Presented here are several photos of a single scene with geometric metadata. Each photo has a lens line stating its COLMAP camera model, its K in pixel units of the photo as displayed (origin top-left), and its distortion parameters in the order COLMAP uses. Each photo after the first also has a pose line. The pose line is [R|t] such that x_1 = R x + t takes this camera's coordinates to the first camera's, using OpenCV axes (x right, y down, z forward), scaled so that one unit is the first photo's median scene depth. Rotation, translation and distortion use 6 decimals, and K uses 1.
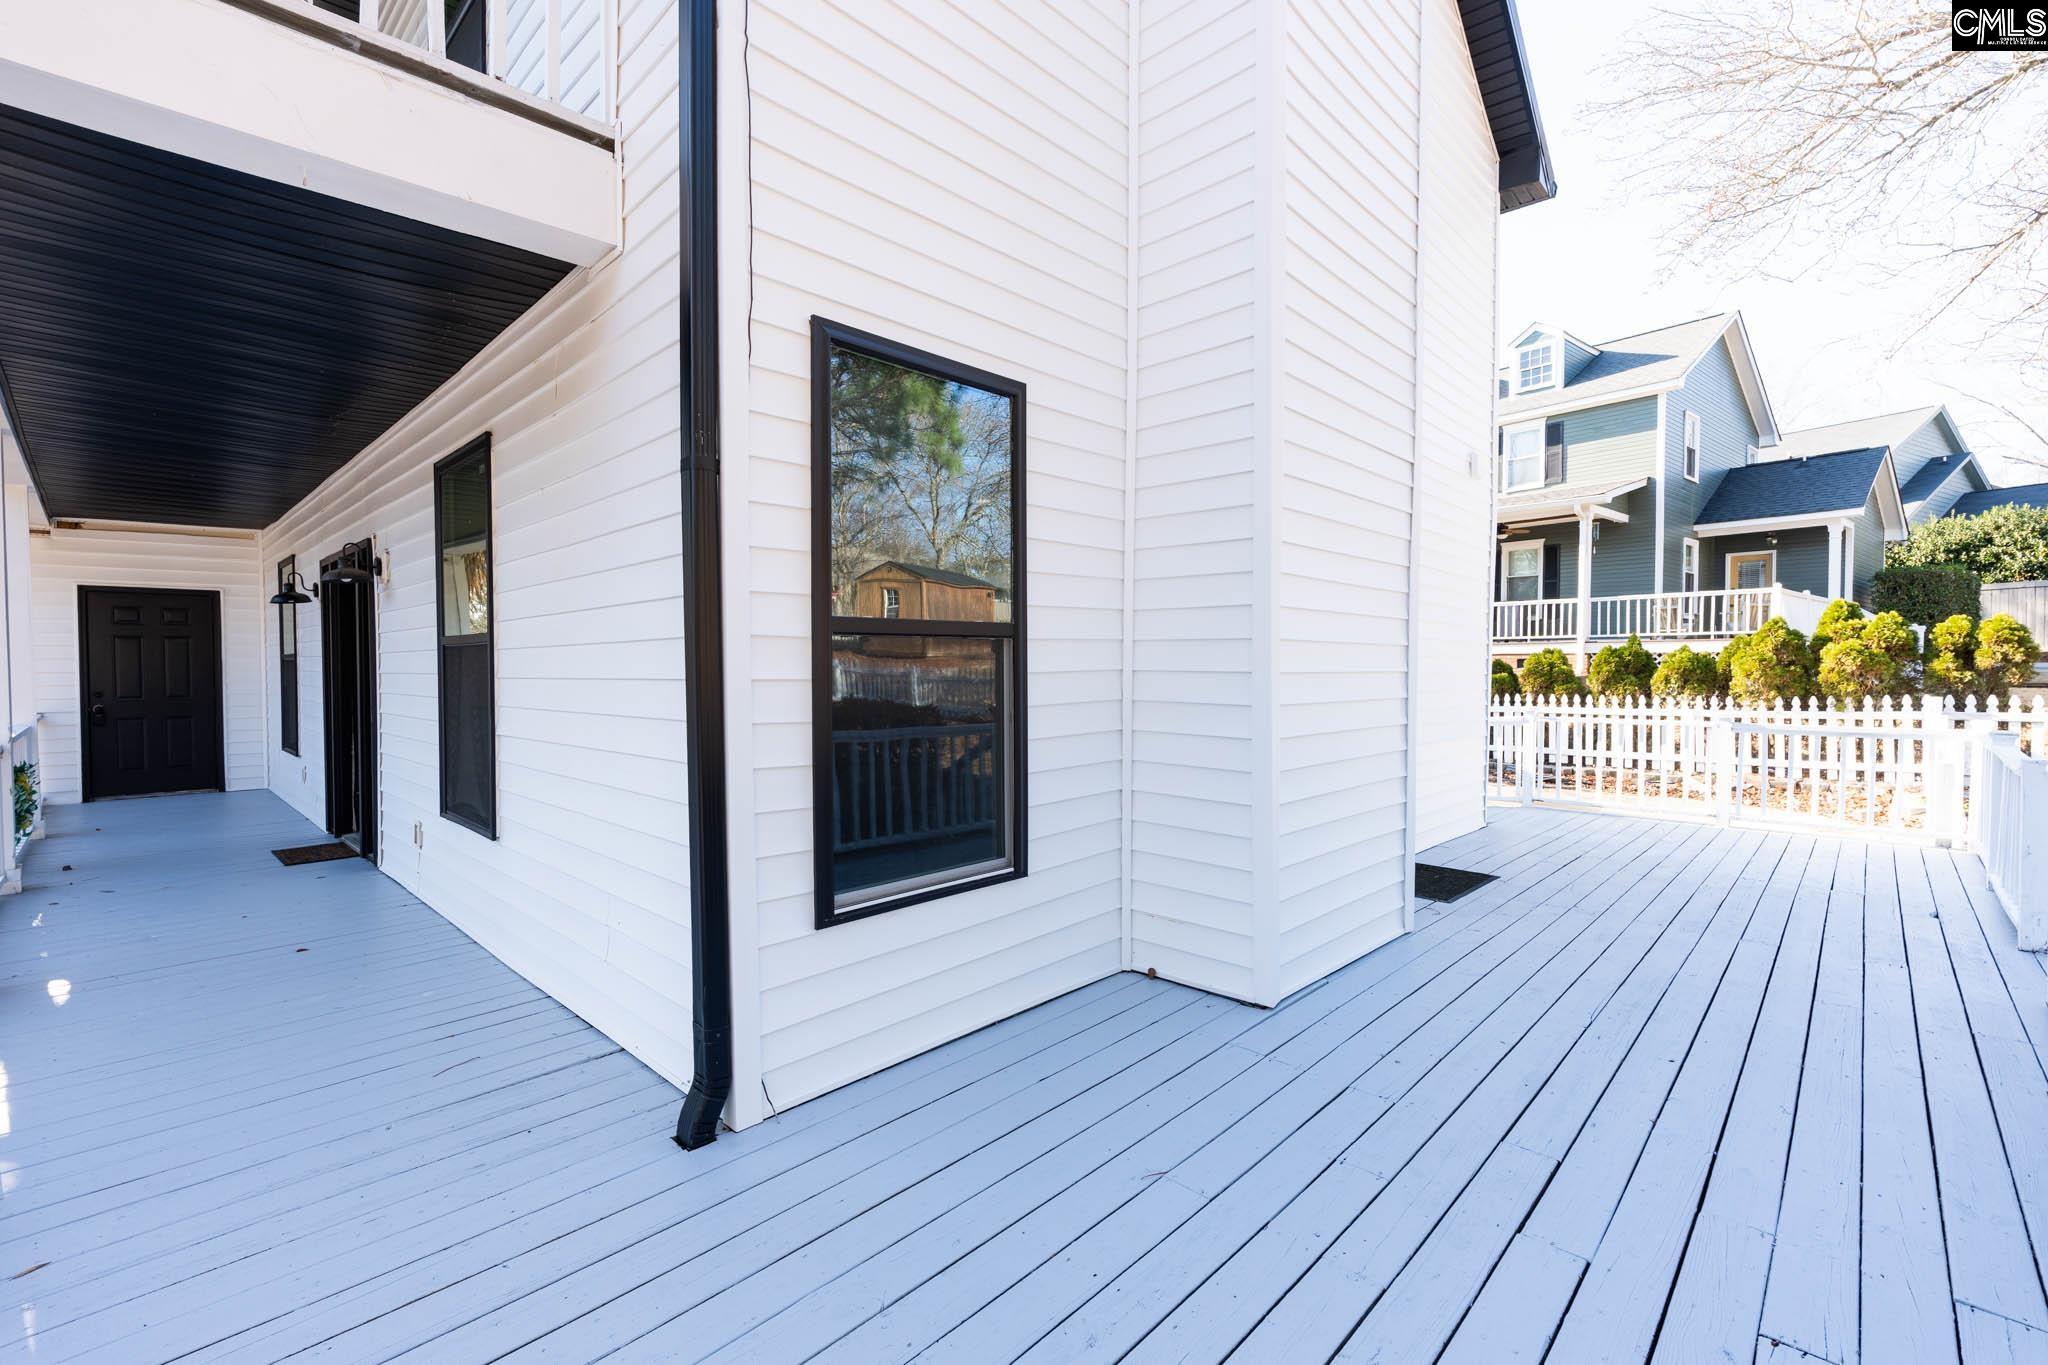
lens RADIAL K [[881.7, 0, 1024.0], [0, 881.7, 682.5], [0, 0, 1]] dist [0.000230, 0.000021]
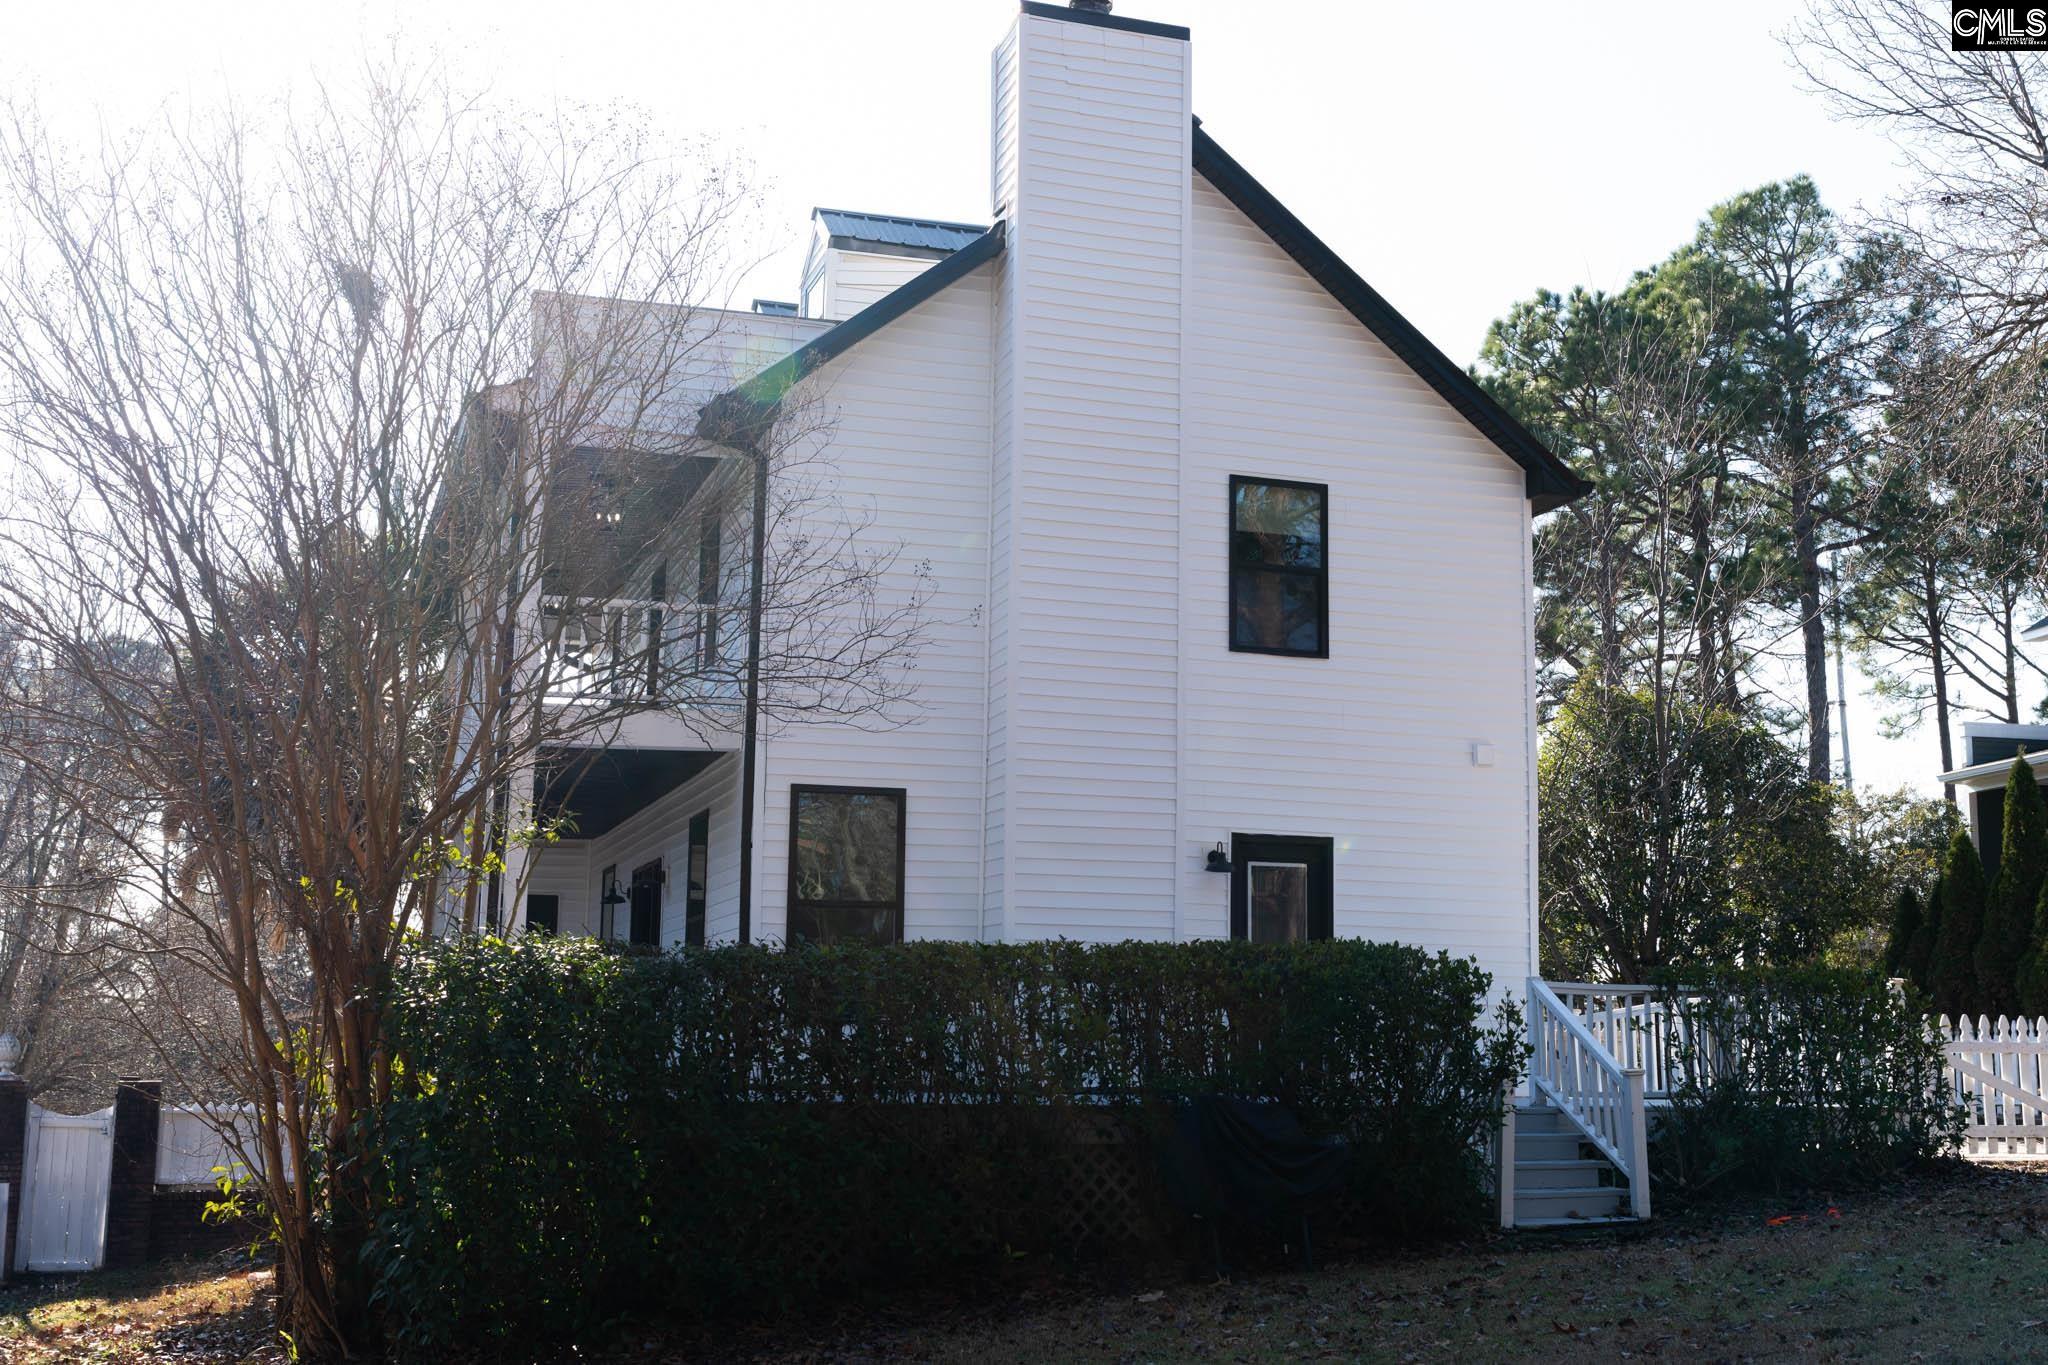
lens RADIAL K [[2159.5, 0, 1024.0], [0, 2159.5, 682.5], [0, 0, 1]] dist [0.002217, 0.000880]
pose [[0.883088, -0.070026, -0.463953, 1.467138], [-0.017389, 0.983237, -0.181502, 0.191366], [0.468886, 0.168350, 0.867067, -1.866358]]
